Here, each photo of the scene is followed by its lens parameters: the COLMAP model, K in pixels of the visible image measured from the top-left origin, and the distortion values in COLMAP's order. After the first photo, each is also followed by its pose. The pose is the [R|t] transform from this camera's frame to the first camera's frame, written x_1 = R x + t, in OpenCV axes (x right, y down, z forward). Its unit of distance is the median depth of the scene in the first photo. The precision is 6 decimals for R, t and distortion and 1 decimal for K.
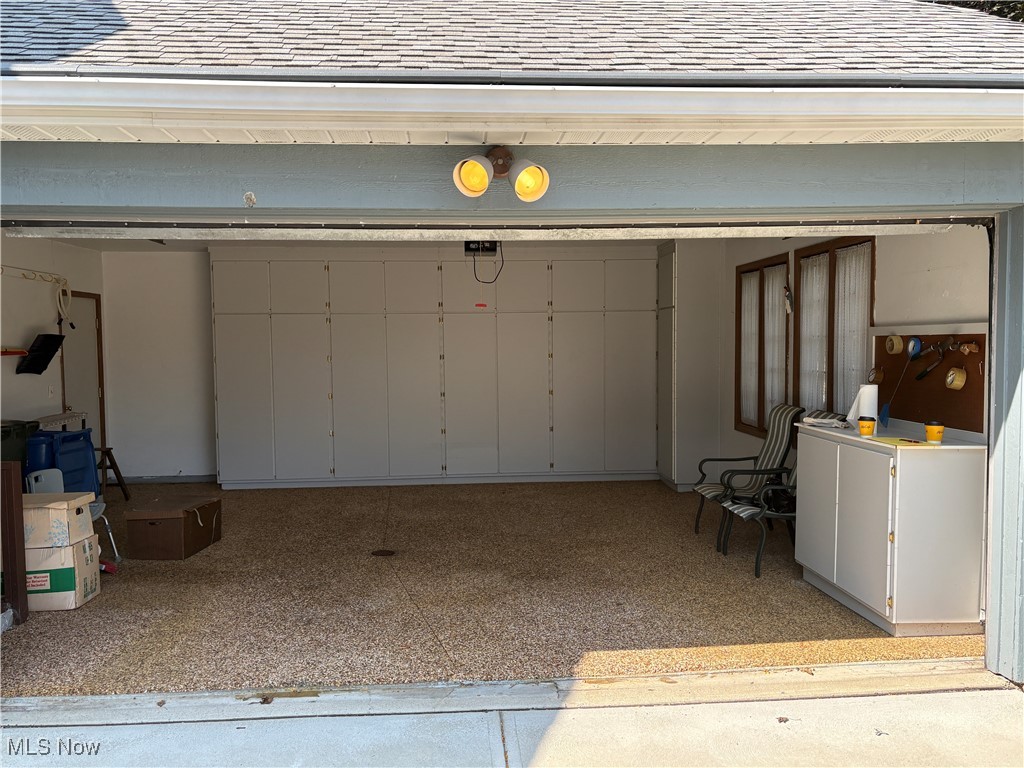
lens RADIAL K [[834.6, 0, 512.7], [0, 834.6, 386.9], [0, 0, 1]] dist [0.007012, 0.002665]
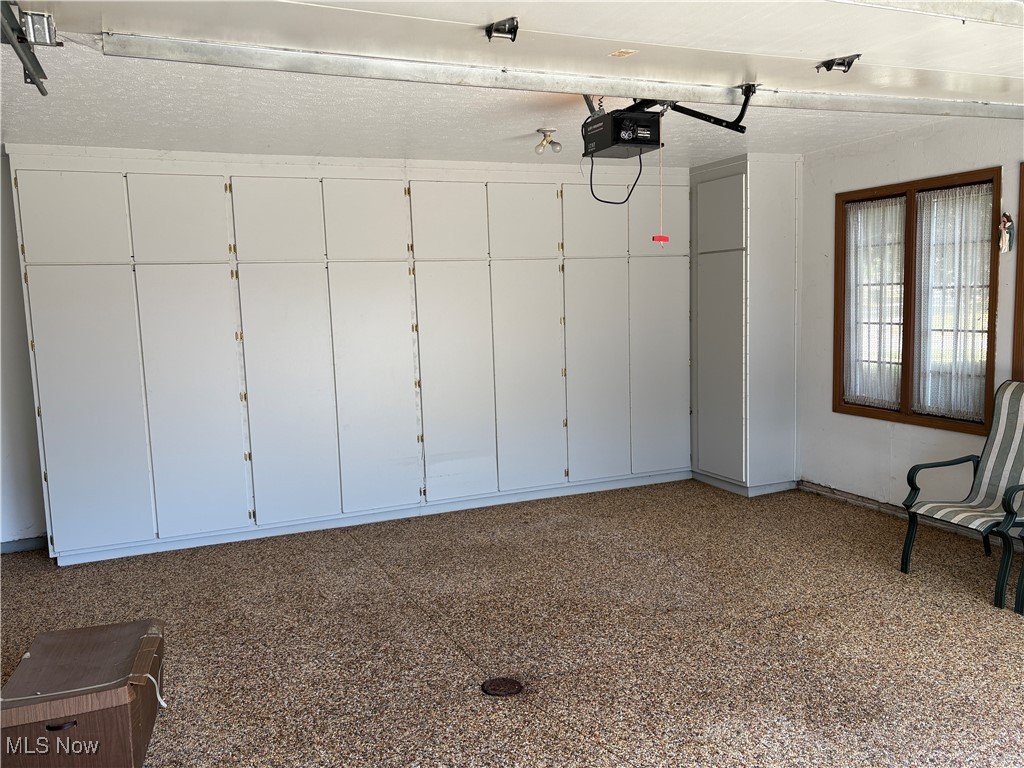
lens RADIAL K [[834.6, 0, 511.8], [0, 834.6, 382.9], [0, 0, 1]] dist [0.007012, 0.002665]
pose [[0.942705, -0.055305, 0.329010, -0.240342], [0.038838, 0.997651, 0.056421, -0.027139], [-0.331358, -0.040410, 0.942639, 0.355961]]
